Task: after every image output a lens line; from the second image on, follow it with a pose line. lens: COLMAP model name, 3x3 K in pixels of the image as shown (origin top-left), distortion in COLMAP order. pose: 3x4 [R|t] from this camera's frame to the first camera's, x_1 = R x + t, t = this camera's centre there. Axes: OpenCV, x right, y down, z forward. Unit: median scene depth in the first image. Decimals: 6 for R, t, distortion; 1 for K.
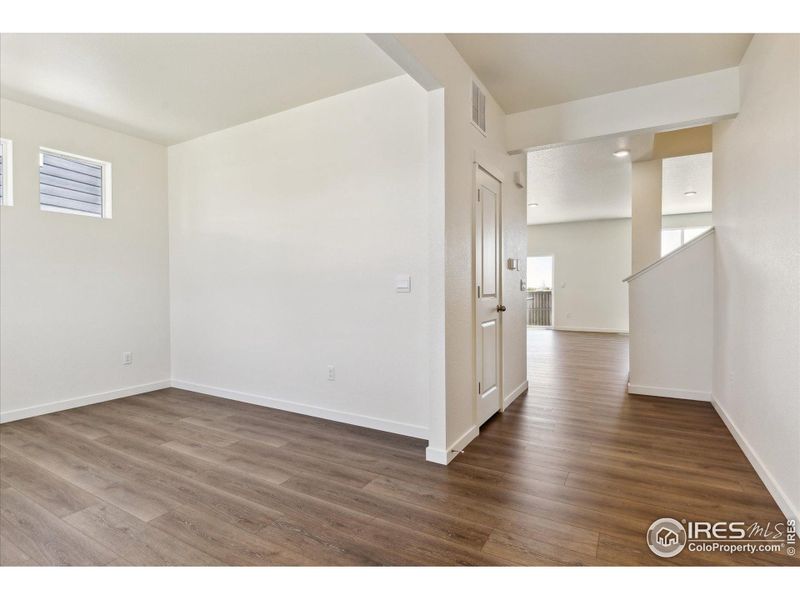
lens RADIAL K [[401.1, 0, 403.3], [0, 401.1, 295.0], [0, 0, 1]] dist [0.033168, 0.000032]
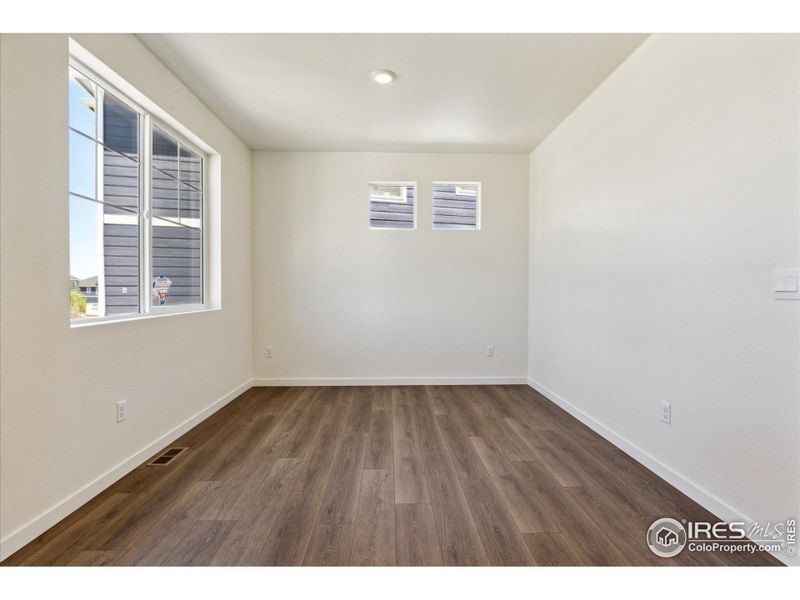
lens RADIAL K [[401.1, 0, 403.3], [0, 401.1, 295.0], [0, 0, 1]] dist [0.033168, 0.000032]
pose [[0.560846, 0.017339, -0.827739, 0.174977], [-0.021119, 0.999755, 0.006633, -0.005994], [0.827651, 0.013762, 0.561074, 0.265943]]
